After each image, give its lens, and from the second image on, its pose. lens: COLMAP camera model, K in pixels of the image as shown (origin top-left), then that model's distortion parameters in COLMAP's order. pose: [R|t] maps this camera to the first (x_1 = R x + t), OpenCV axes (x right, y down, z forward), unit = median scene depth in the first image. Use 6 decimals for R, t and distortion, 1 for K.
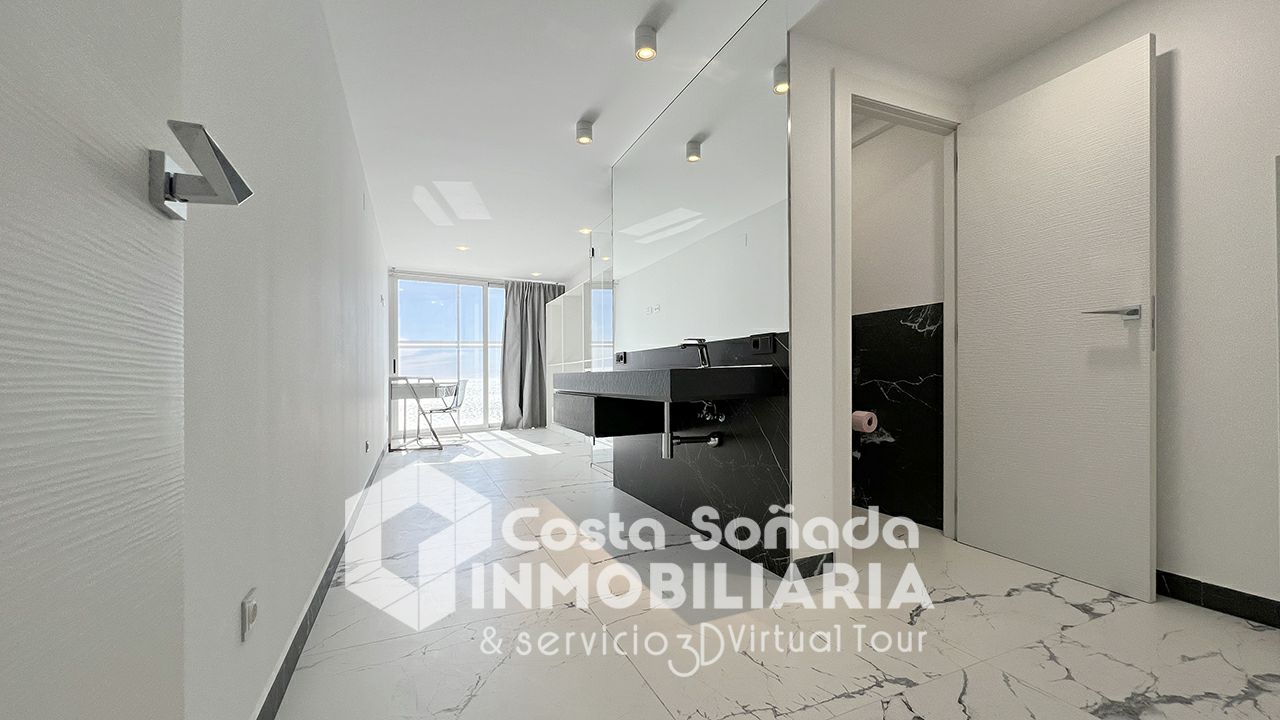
lens RADIAL K [[510.7, 0, 640.0], [0, 510.7, 360.0], [0, 0, 1]] dist [0.000797, 0.000321]
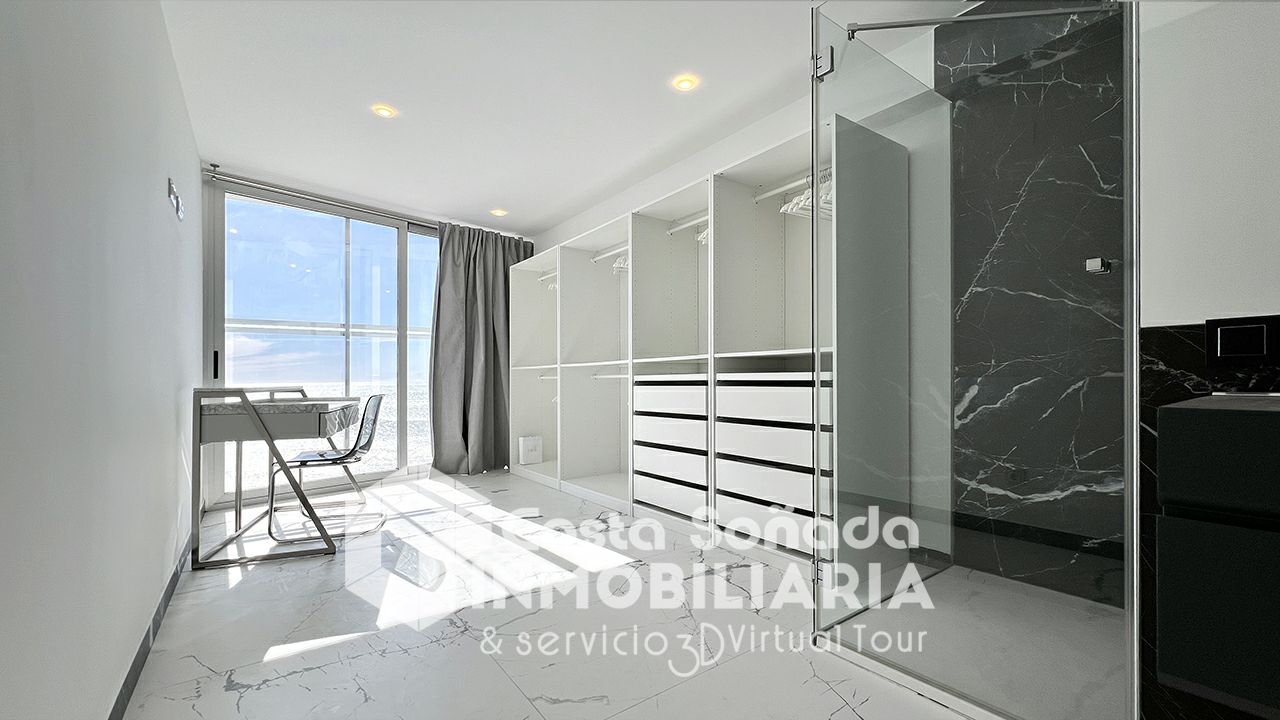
lens RADIAL K [[511.8, 0, 643.2], [0, 511.8, 374.5], [0, 0, 1]] dist [-0.000466, 0.000010]
pose [[0.973565, 0.013025, 0.228038, -0.179657], [-0.016835, 0.999749, 0.014770, 0.006426], [-0.227788, -0.018218, 0.973540, 0.399311]]
